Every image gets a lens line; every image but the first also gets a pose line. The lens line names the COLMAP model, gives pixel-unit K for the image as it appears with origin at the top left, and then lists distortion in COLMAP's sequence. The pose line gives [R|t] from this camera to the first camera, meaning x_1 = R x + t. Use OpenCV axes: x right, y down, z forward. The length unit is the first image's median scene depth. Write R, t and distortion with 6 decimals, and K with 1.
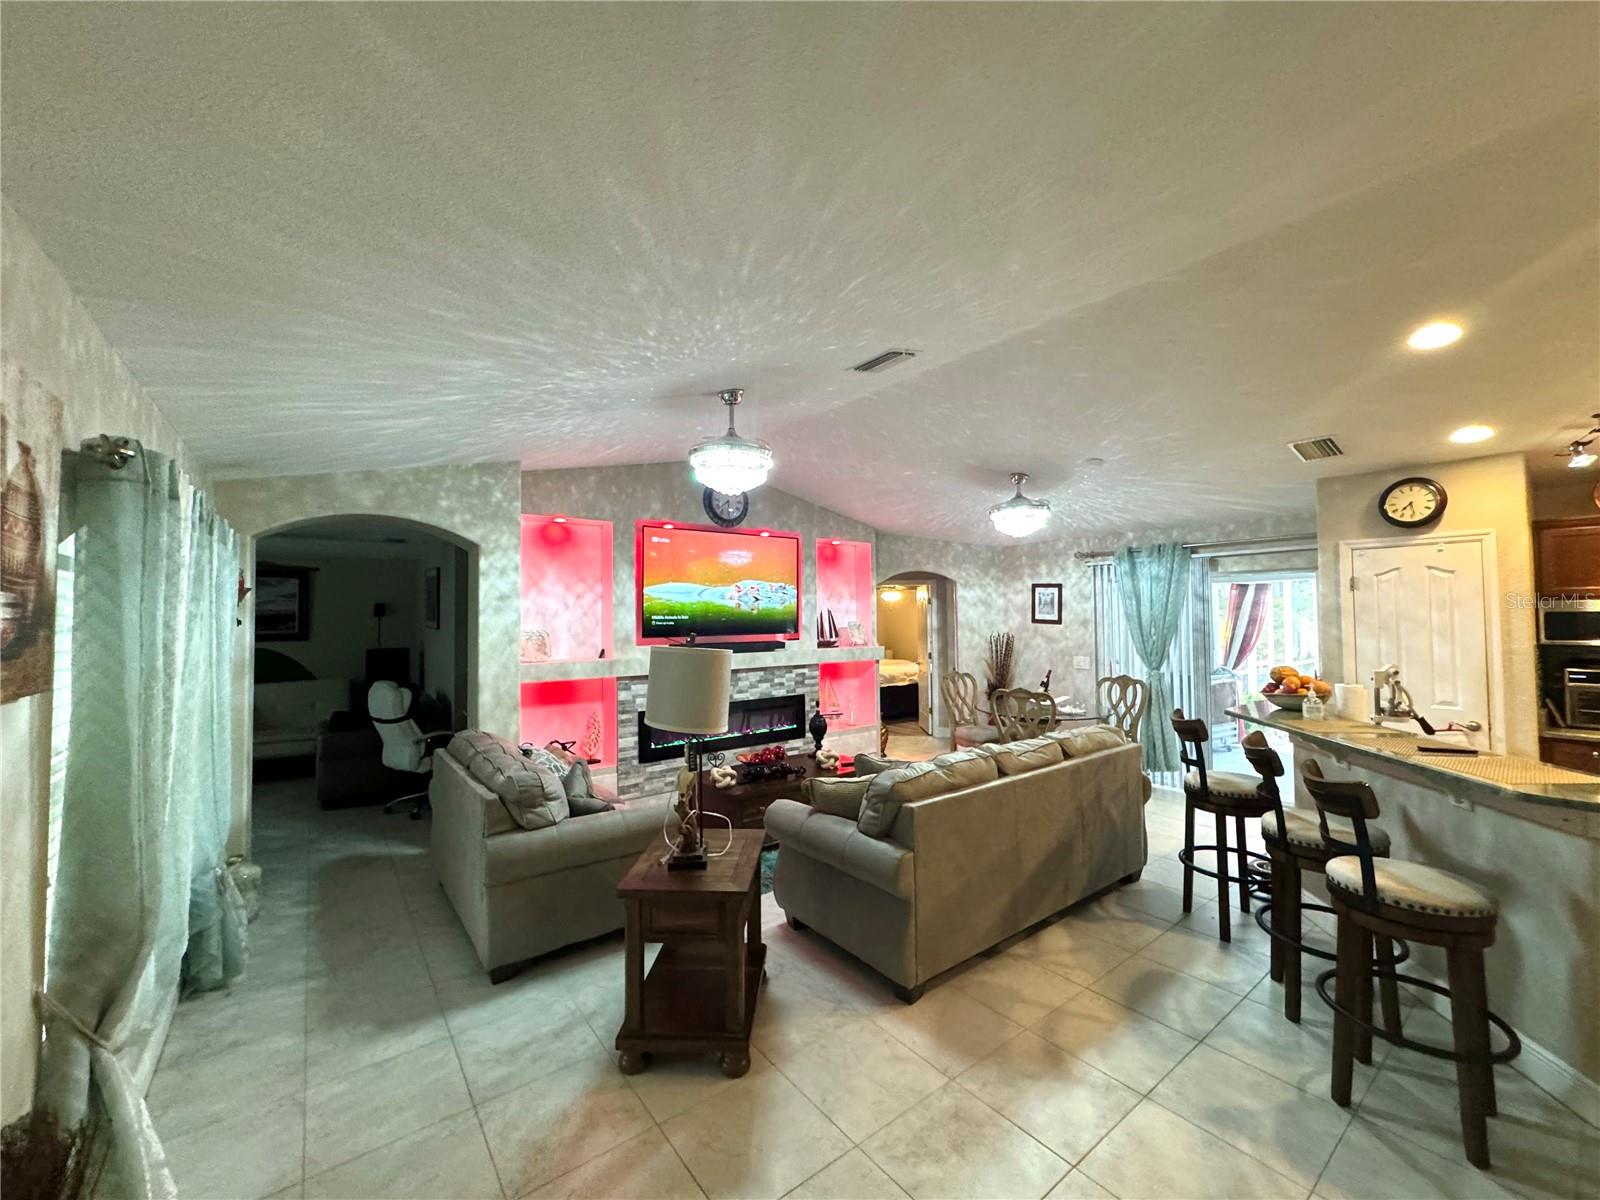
lens RADIAL K [[636.6, 0, 798.7], [0, 636.6, 598.4], [0, 0, 1]] dist [-0.000645, -0.000086]
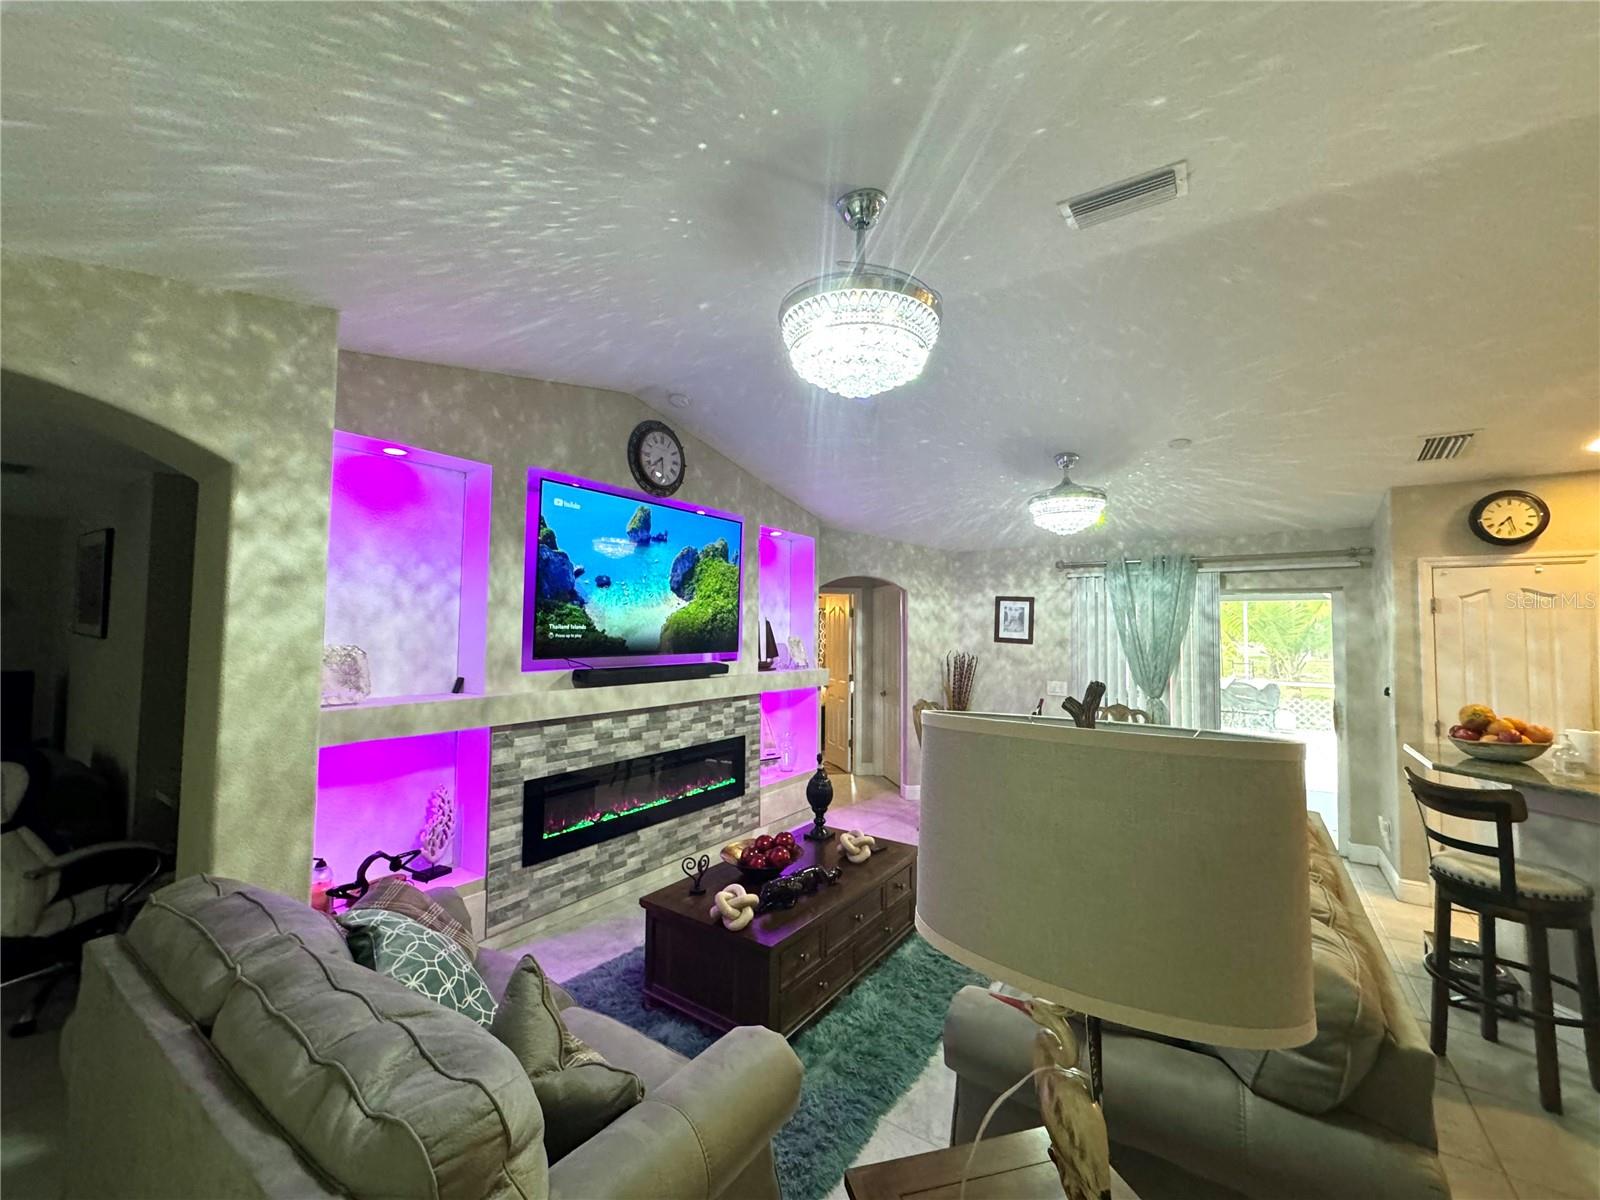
lens RADIAL K [[636.6, 0, 799.3], [0, 636.6, 598.1], [0, 0, 1]] dist [-0.000645, -0.000086]
pose [[0.948972, 0.035269, 0.313383, -0.244298], [-0.028868, 0.999269, -0.025044, 0.013520], [-0.314038, 0.014720, 0.949296, 0.416327]]
